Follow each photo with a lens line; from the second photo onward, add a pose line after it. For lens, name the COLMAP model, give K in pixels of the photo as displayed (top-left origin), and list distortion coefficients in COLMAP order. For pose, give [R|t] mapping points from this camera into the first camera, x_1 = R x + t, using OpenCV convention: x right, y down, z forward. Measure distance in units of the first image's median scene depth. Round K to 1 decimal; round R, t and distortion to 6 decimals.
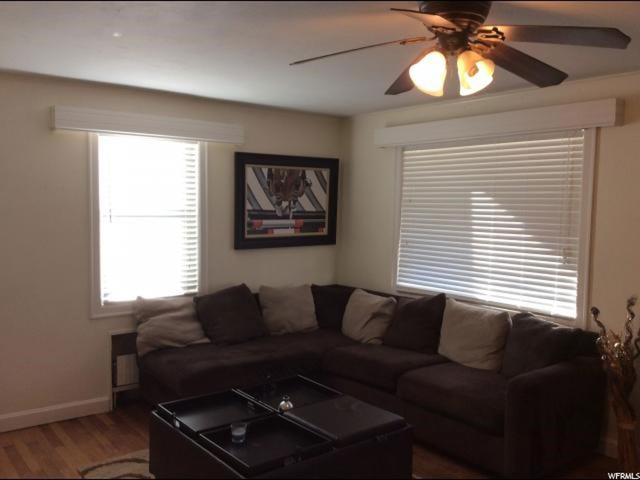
lens RADIAL K [[582.2, 0, 320.0], [0, 582.2, 240.0], [0, 0, 1]] dist [0.090779, -0.172118]
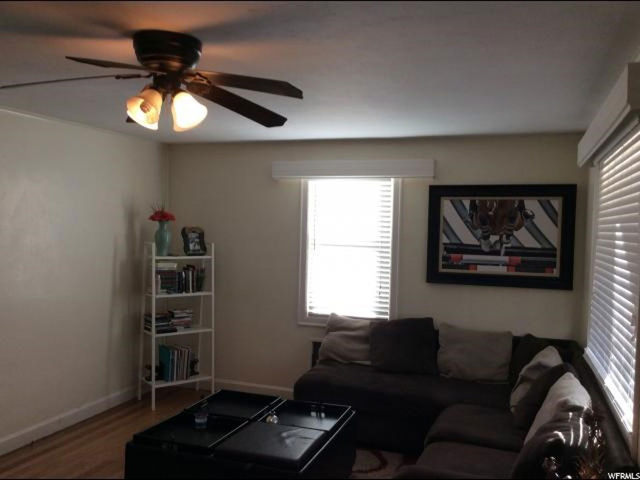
lens RADIAL K [[582.2, 0, 320.0], [0, 582.2, 240.0], [0, 0, 1]] dist [0.090779, -0.172118]
pose [[0.530128, 0.030770, -0.847359, 0.580446], [-0.068400, 0.997636, -0.006566, -0.035695], [0.845154, 0.061440, 0.530980, 0.297669]]
